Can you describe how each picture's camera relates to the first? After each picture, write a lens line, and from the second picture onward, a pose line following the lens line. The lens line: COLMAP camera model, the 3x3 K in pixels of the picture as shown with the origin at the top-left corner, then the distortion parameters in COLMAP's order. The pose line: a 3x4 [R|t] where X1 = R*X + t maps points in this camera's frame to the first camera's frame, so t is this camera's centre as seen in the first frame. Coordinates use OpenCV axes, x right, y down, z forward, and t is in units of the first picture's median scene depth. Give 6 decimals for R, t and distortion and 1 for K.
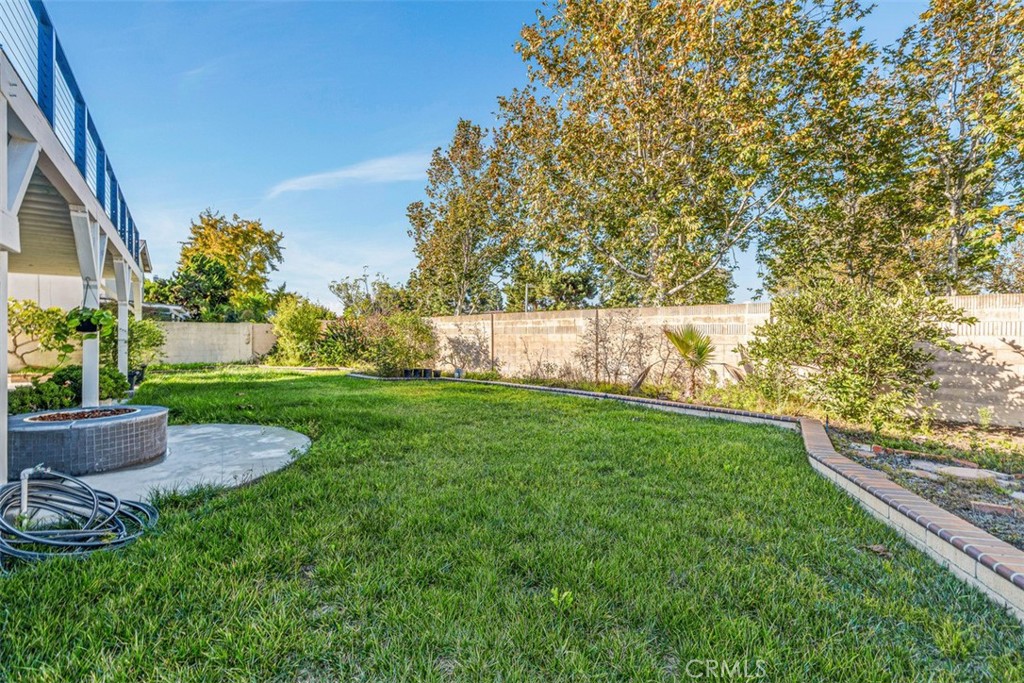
lens RADIAL K [[467.9, 0, 512.0], [0, 467.9, 341.5], [0, 0, 1]] dist [0.001895, 0.000190]
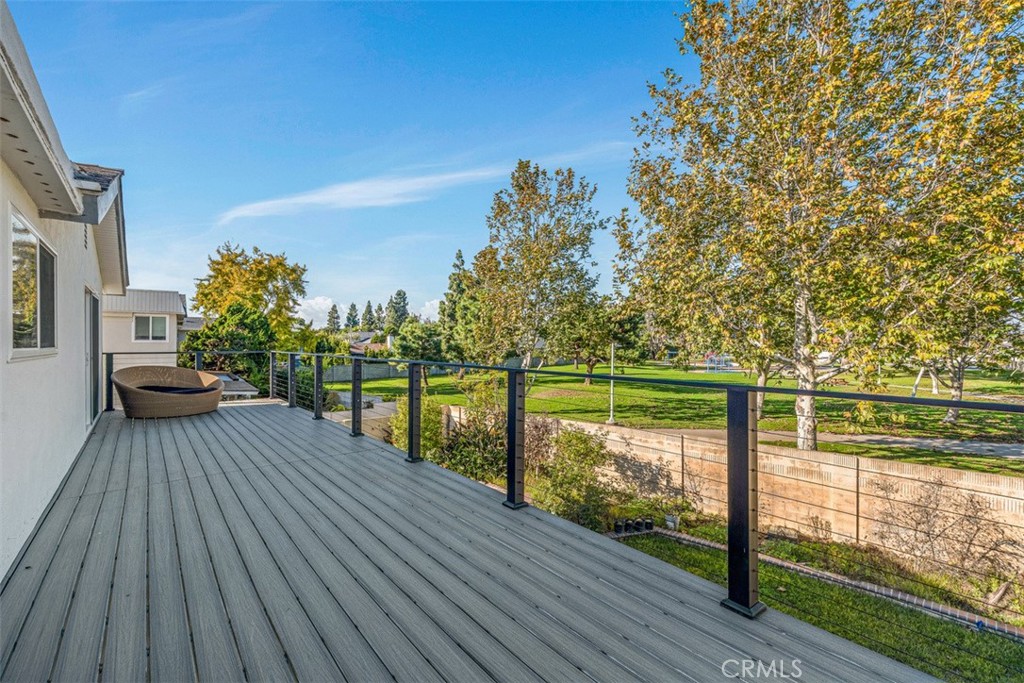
lens RADIAL K [[463.7, 0, 512.0], [0, 463.7, 341.5], [0, 0, 1]] dist [0.019687, -0.000099]
pose [[0.998661, -0.007357, 0.051215, -0.178555], [0.007656, 0.999955, -0.005632, -0.102388], [-0.051171, 0.006017, 0.998672, 0.066887]]
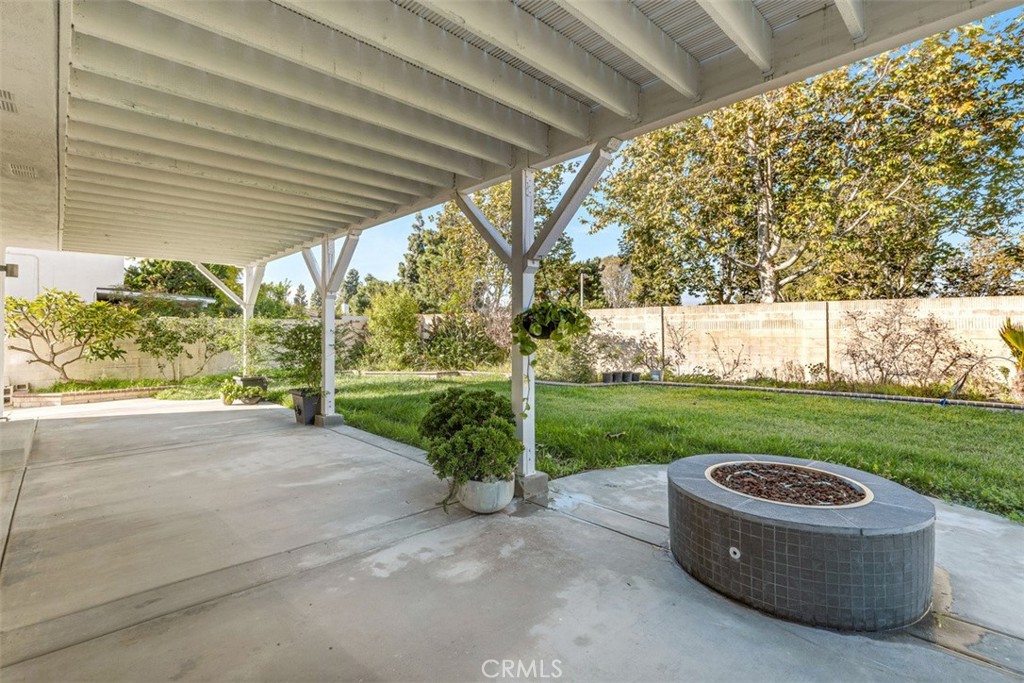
lens RADIAL K [[470.8, 0, 511.2], [0, 470.8, 324.0], [0, 0, 1]] dist [0.018976, -0.000153]
pose [[0.989599, -0.011334, 0.143405, -0.202620], [0.014198, 0.999719, -0.018962, -0.005944], [-0.143150, 0.020801, 0.989482, 0.067915]]
